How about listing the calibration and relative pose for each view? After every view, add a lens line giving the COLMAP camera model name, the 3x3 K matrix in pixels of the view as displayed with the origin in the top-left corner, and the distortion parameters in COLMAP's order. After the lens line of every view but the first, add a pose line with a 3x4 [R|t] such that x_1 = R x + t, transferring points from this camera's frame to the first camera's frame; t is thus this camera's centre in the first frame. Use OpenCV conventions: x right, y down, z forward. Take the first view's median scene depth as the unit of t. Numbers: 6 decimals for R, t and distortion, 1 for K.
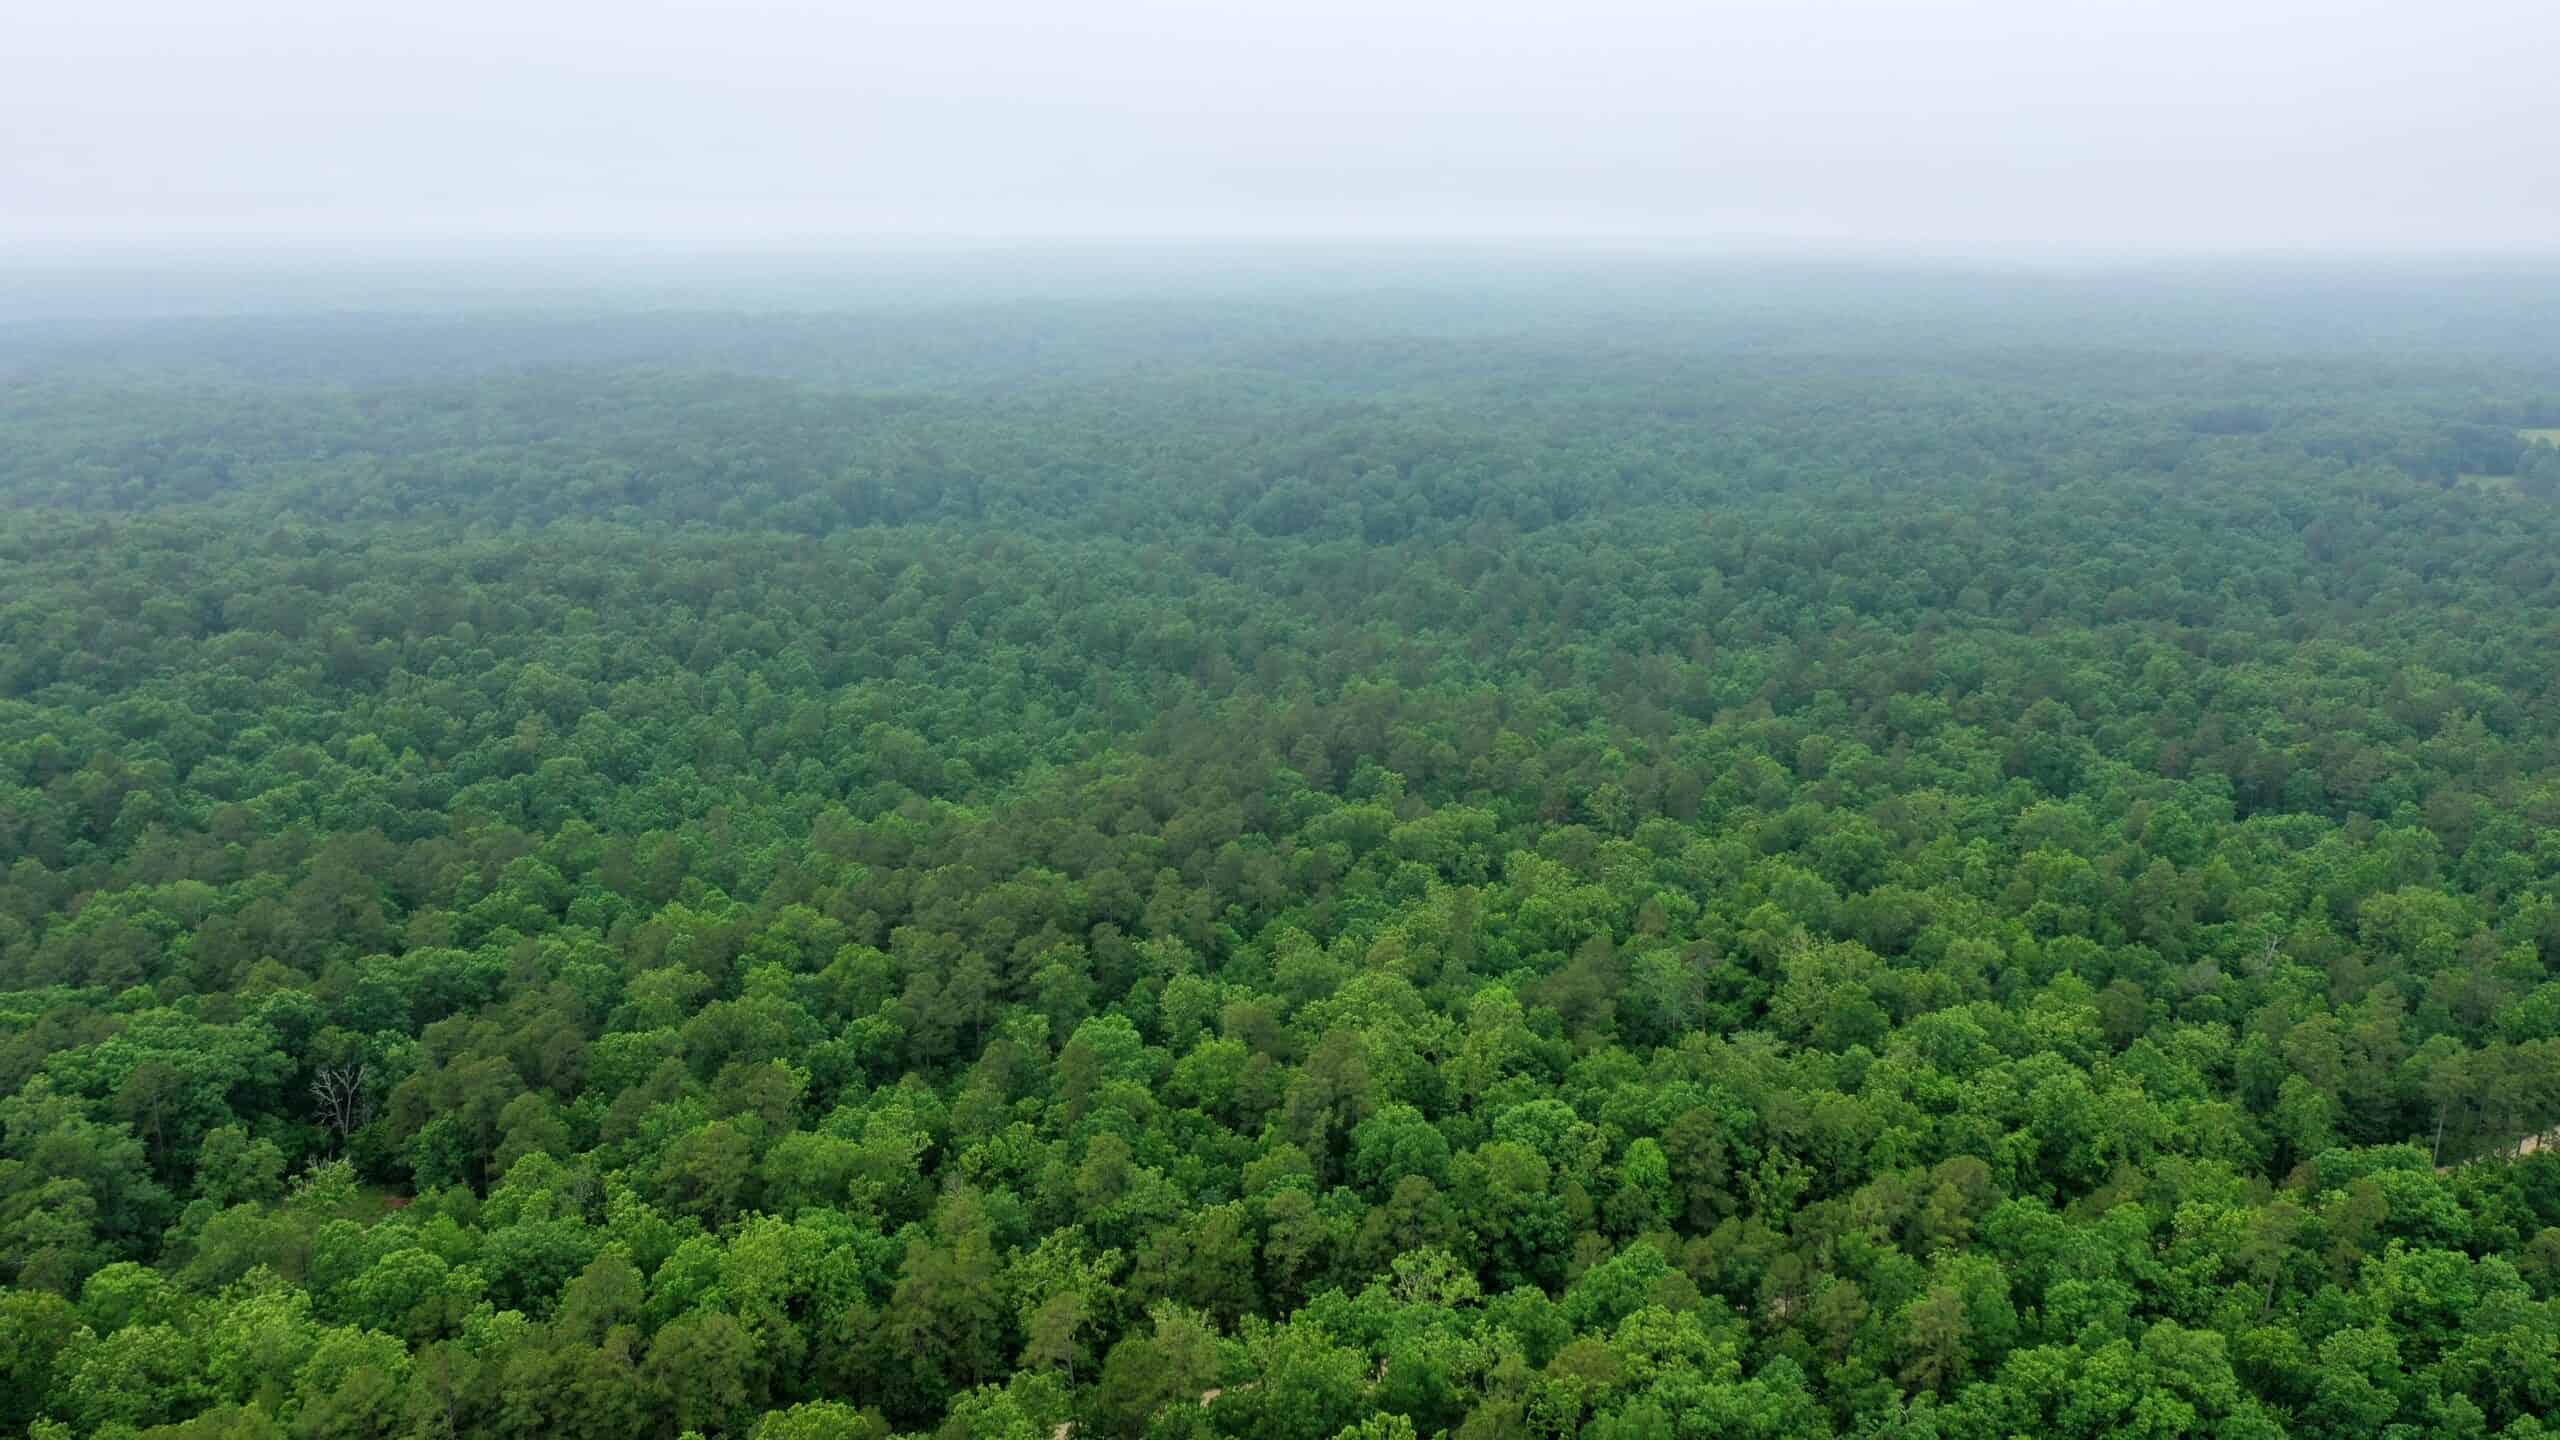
lens RADIAL K [[2009.2, 0, 1280.0], [0, 2009.2, 720.0], [0, 0, 1]] dist [-0.006837, 0.000155]
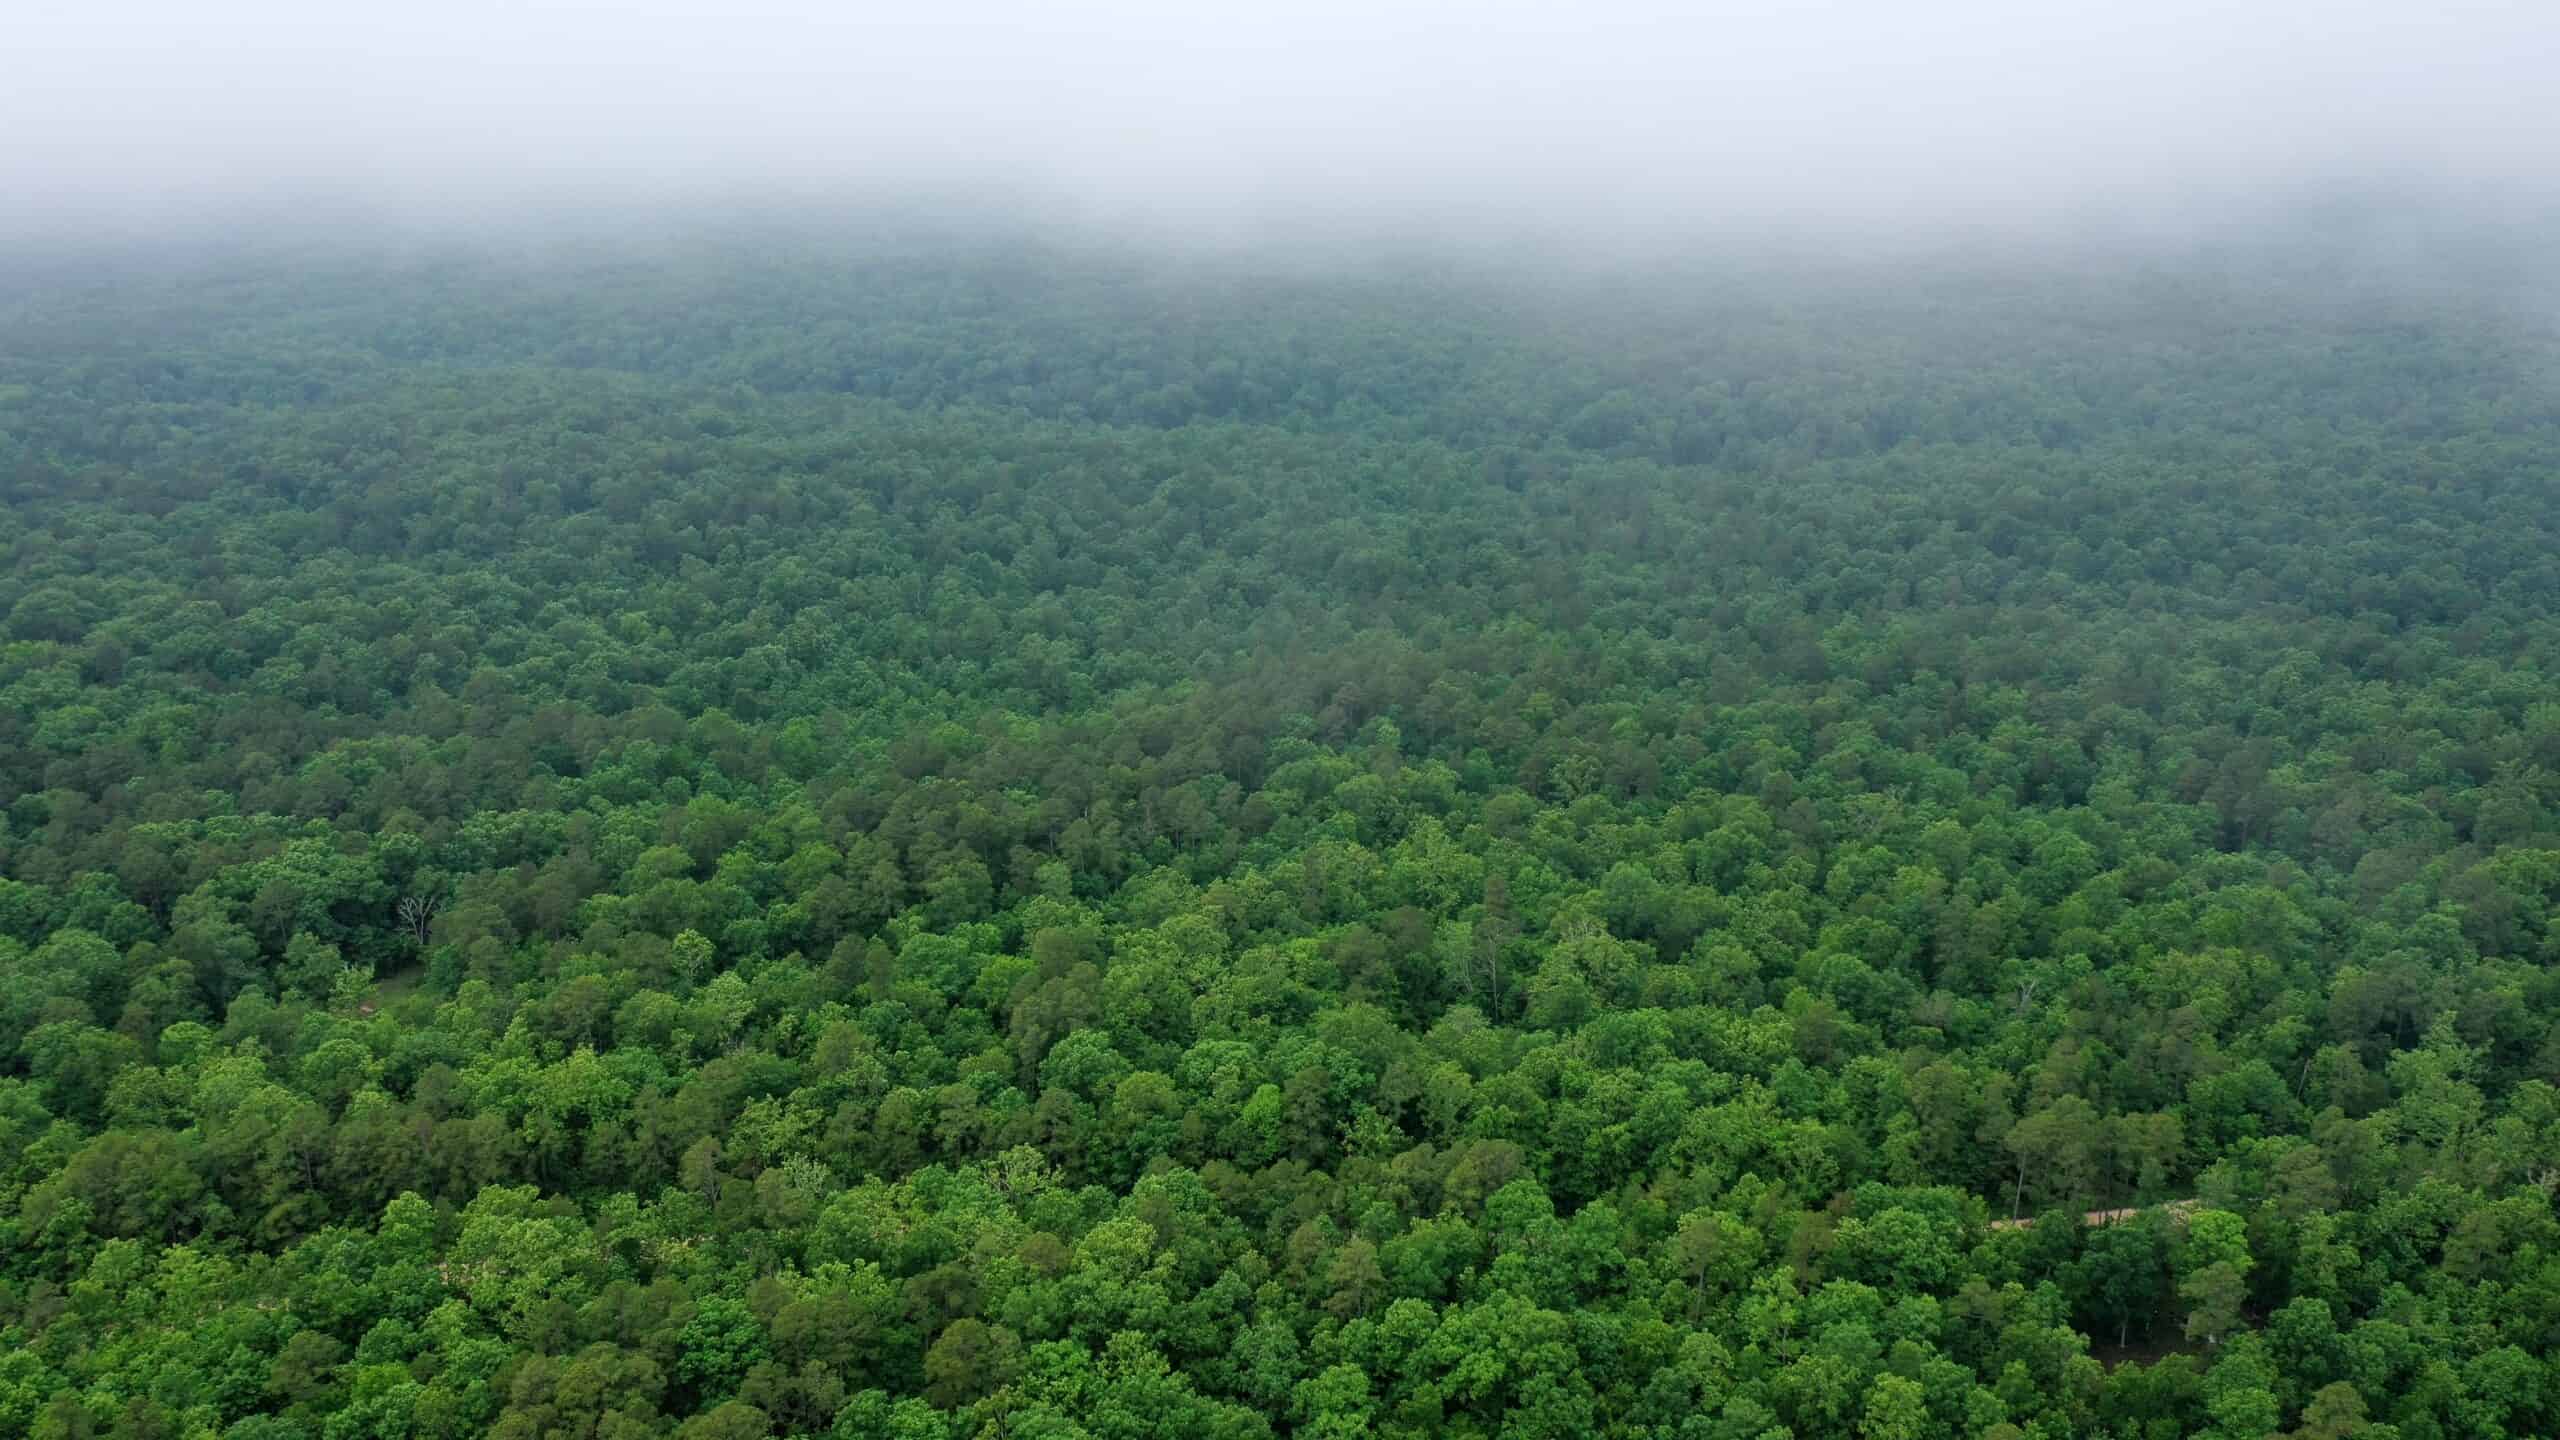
lens RADIAL K [[2009.2, 0, 1280.0], [0, 2009.2, 720.0], [0, 0, 1]] dist [-0.006837, 0.000155]
pose [[0.956805, 0.093340, -0.275339, 0.337033], [-0.070984, 0.993401, 0.090092, -0.081952], [0.281931, -0.066656, 0.957117, -0.102102]]
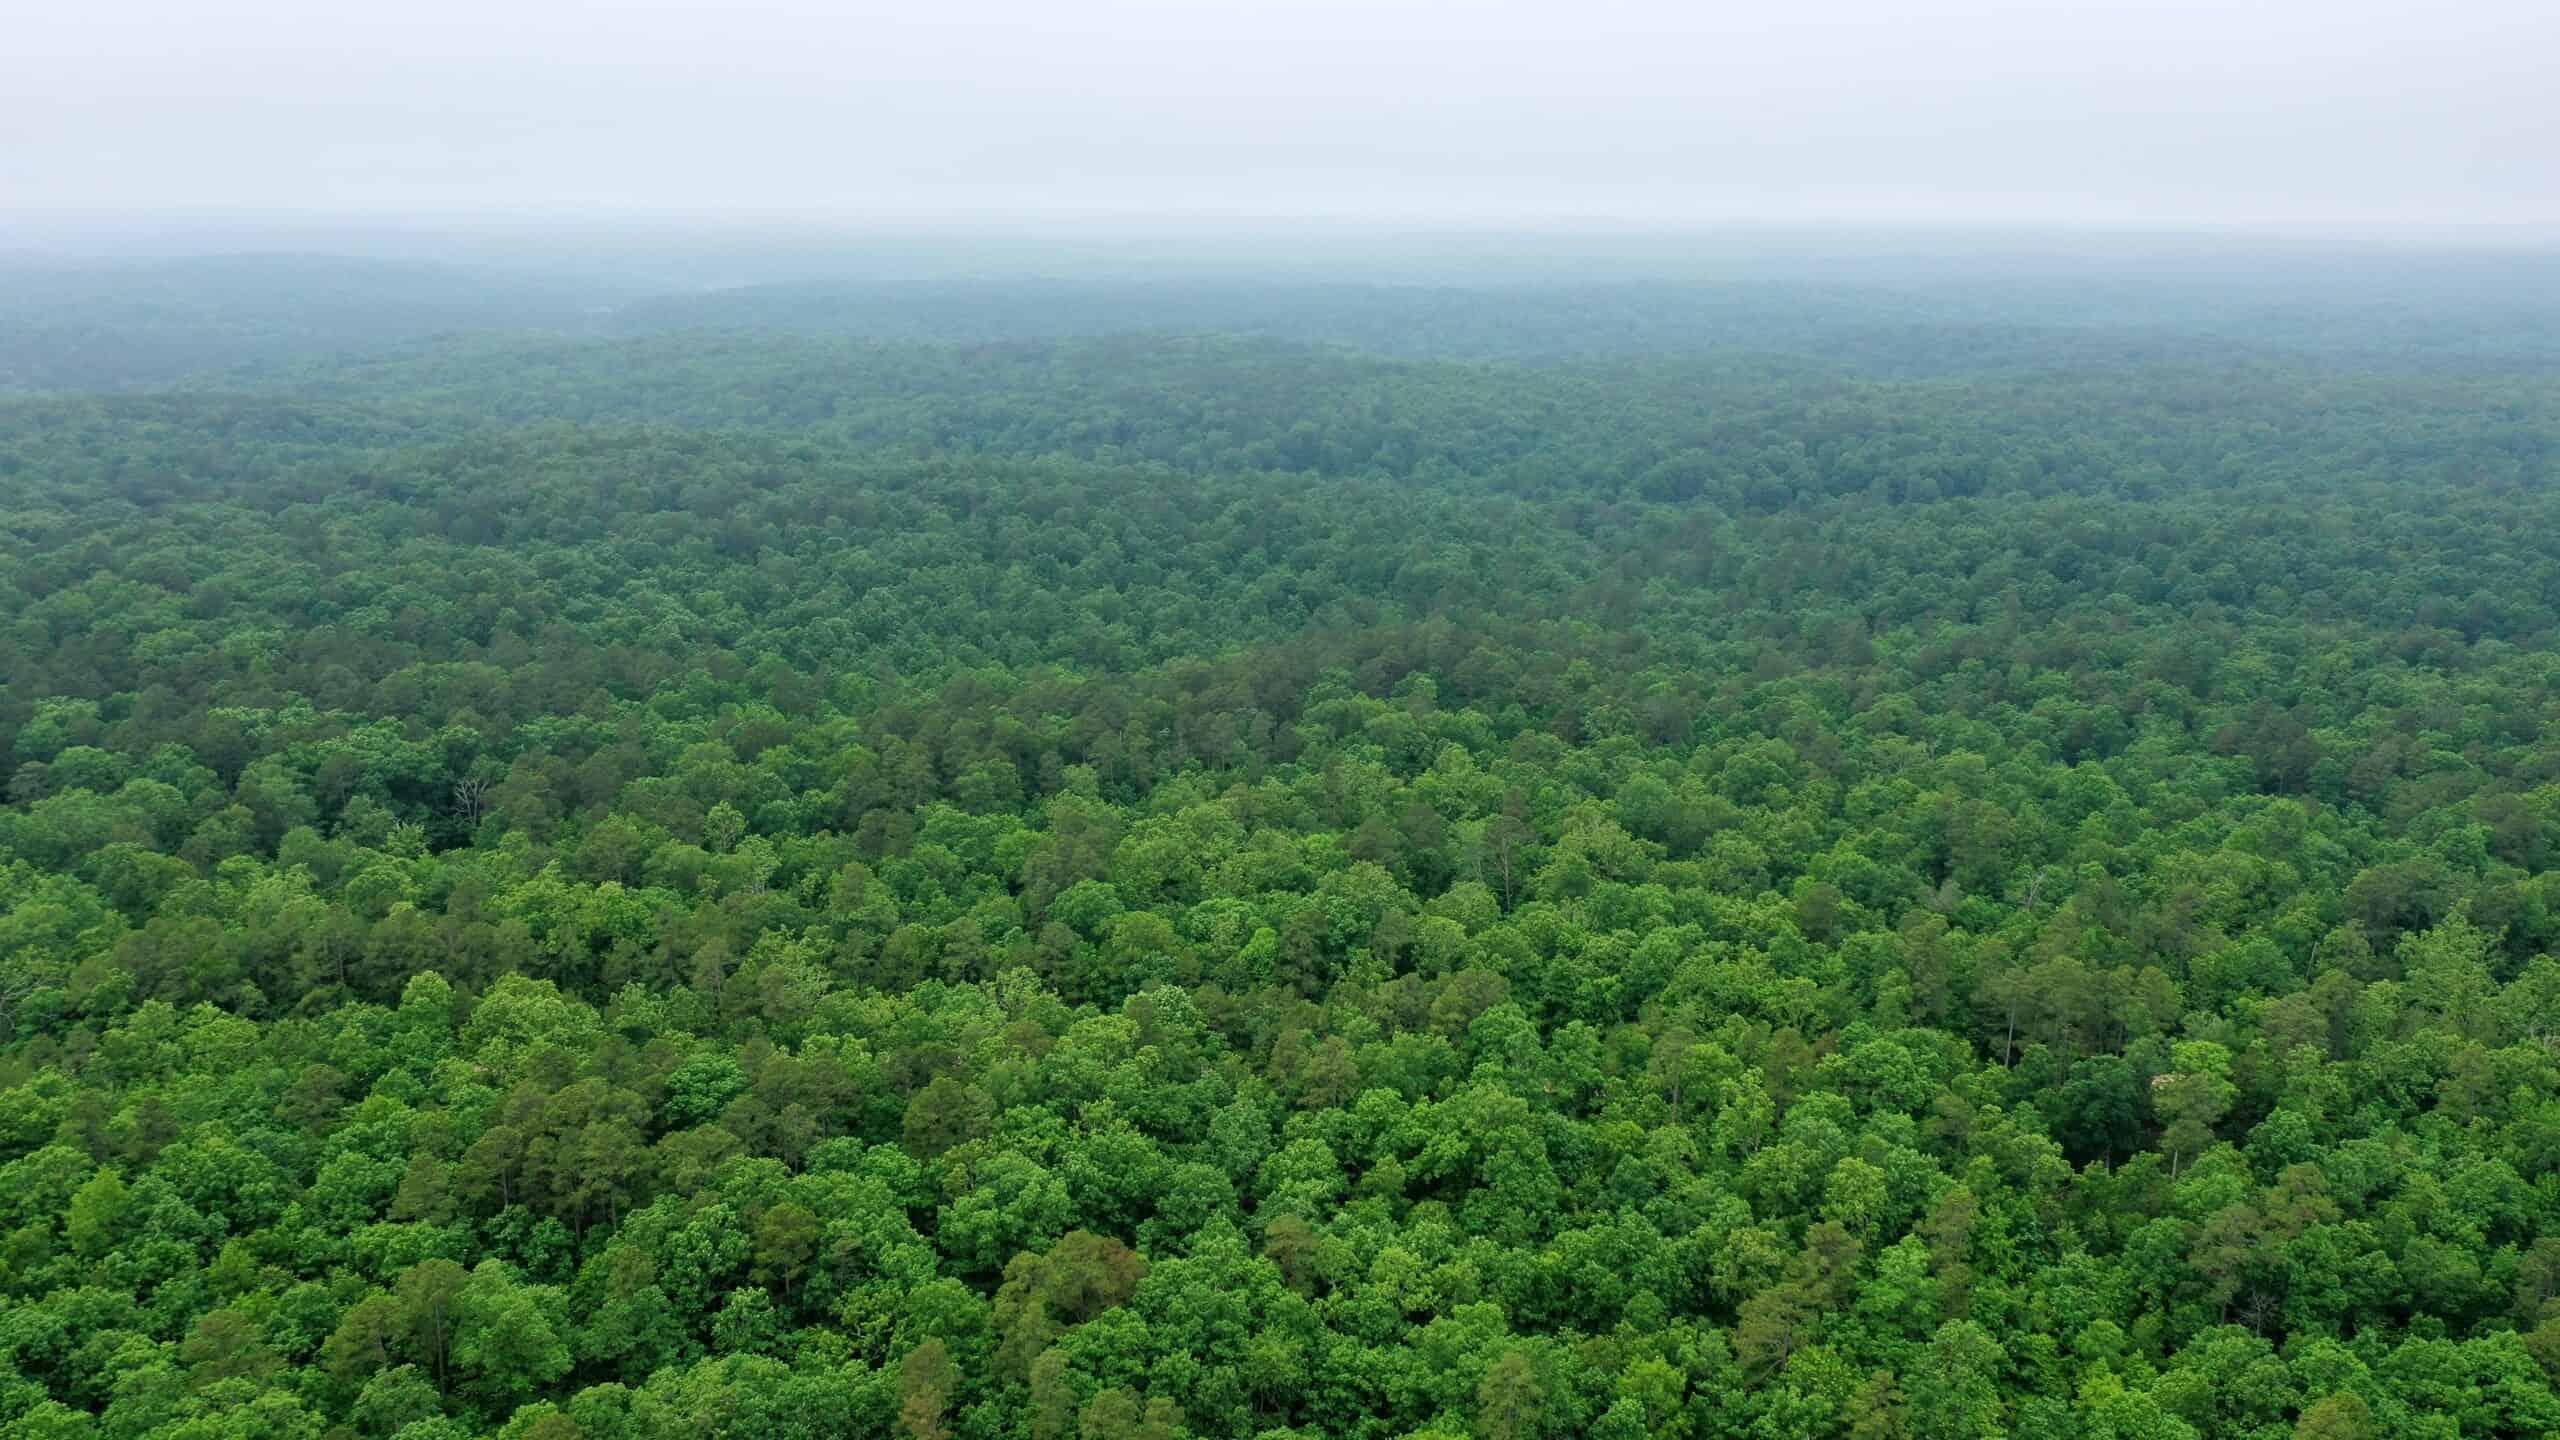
lens RADIAL K [[2009.2, 0, 1280.0], [0, 2009.2, 720.0], [0, 0, 1]] dist [-0.006837, 0.000155]
pose [[0.938817, 0.092608, -0.331732, 0.395792], [-0.089762, 0.995676, 0.023925, 0.032716], [0.332513, 0.007316, 0.943070, -0.116647]]
